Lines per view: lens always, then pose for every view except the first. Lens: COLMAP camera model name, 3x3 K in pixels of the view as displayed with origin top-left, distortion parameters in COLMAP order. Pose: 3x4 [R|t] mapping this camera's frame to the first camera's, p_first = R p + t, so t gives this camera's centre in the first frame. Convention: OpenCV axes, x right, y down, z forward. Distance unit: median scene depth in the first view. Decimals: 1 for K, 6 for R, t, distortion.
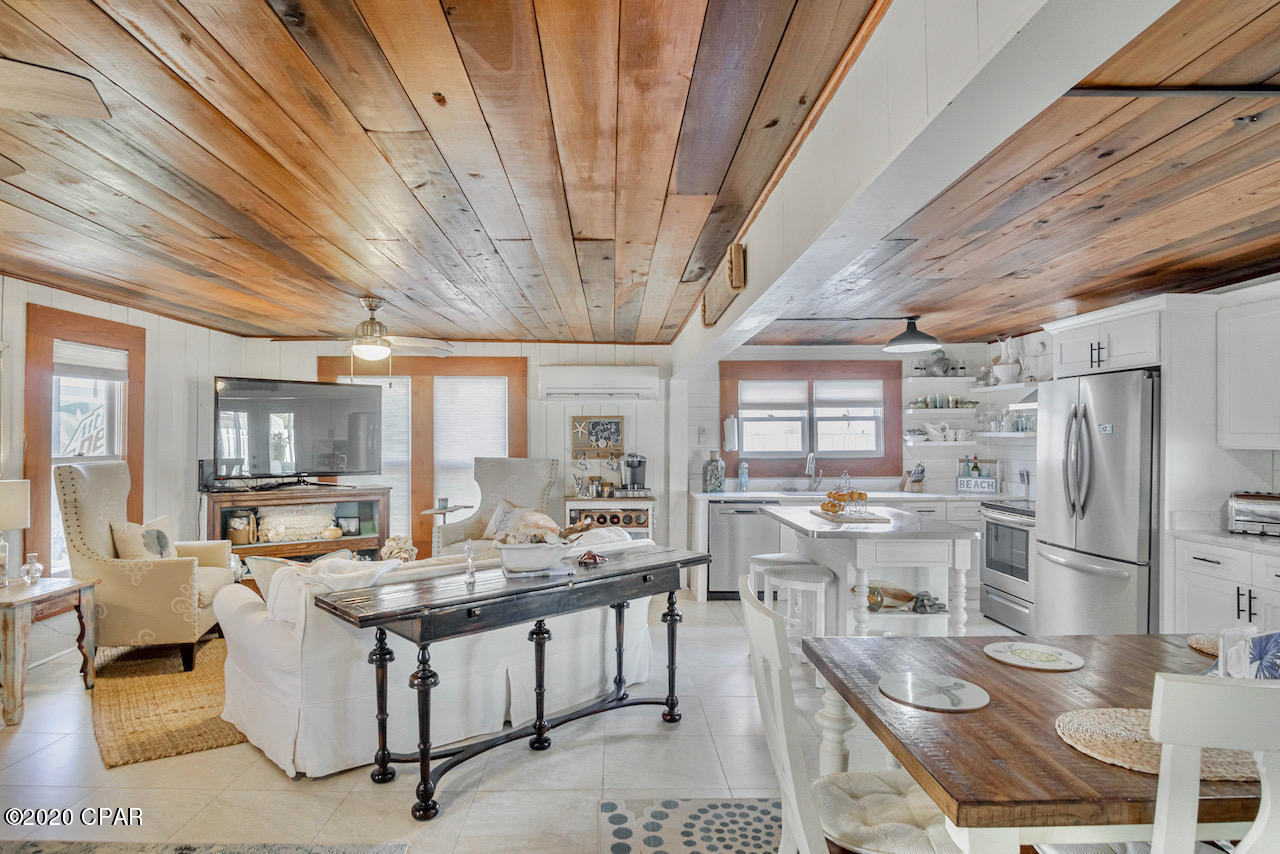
lens RADIAL K [[692.8, 0, 638.8], [0, 692.8, 426.3], [0, 0, 1]] dist [-0.023219, 0.002285]
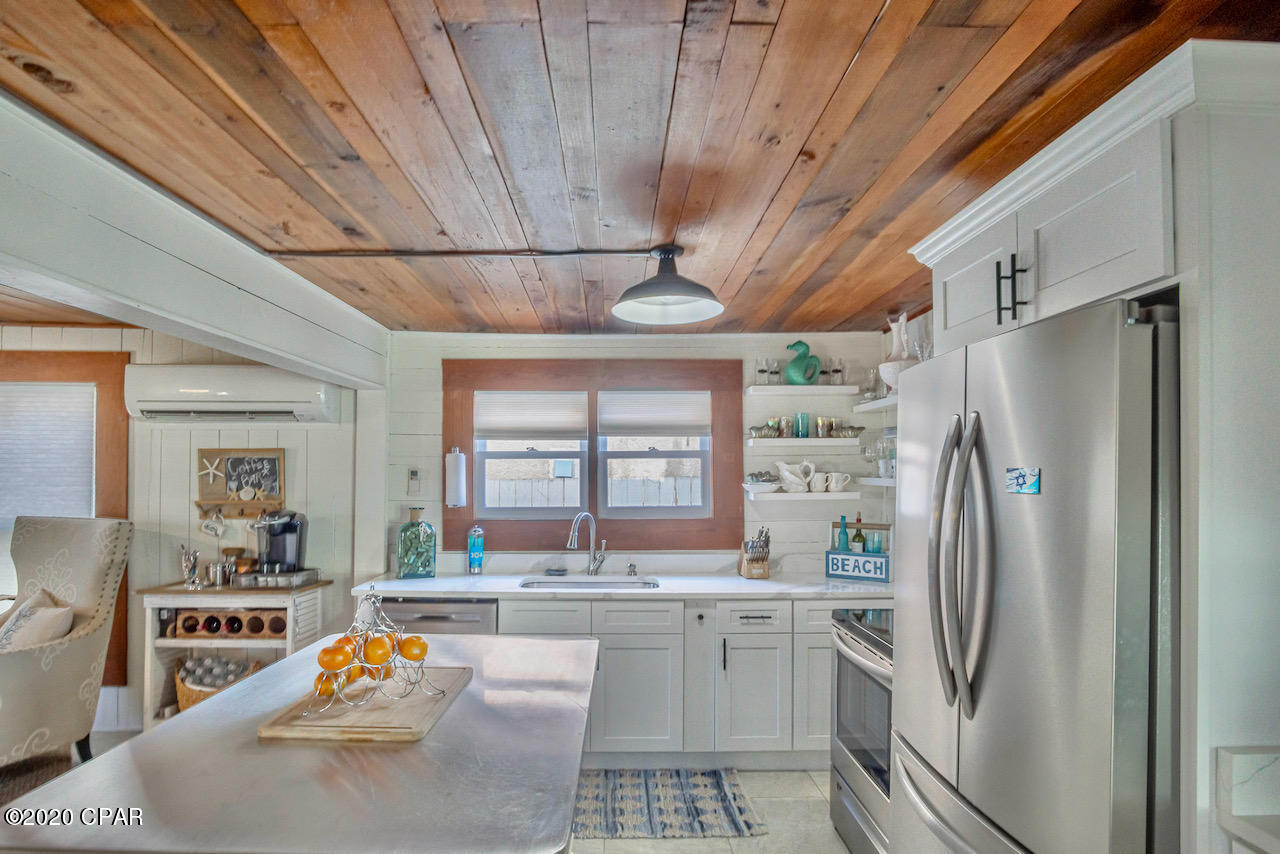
lens RADIAL K [[692.9, 0, 650.0], [0, 692.9, 449.6], [0, 0, 1]] dist [-0.021586, 0.002954]
pose [[0.999889, 0.003949, 0.014334, 0.295258], [-0.003661, 0.999792, -0.020082, -0.002986], [-0.014410, 0.020028, 0.999696, 0.395416]]
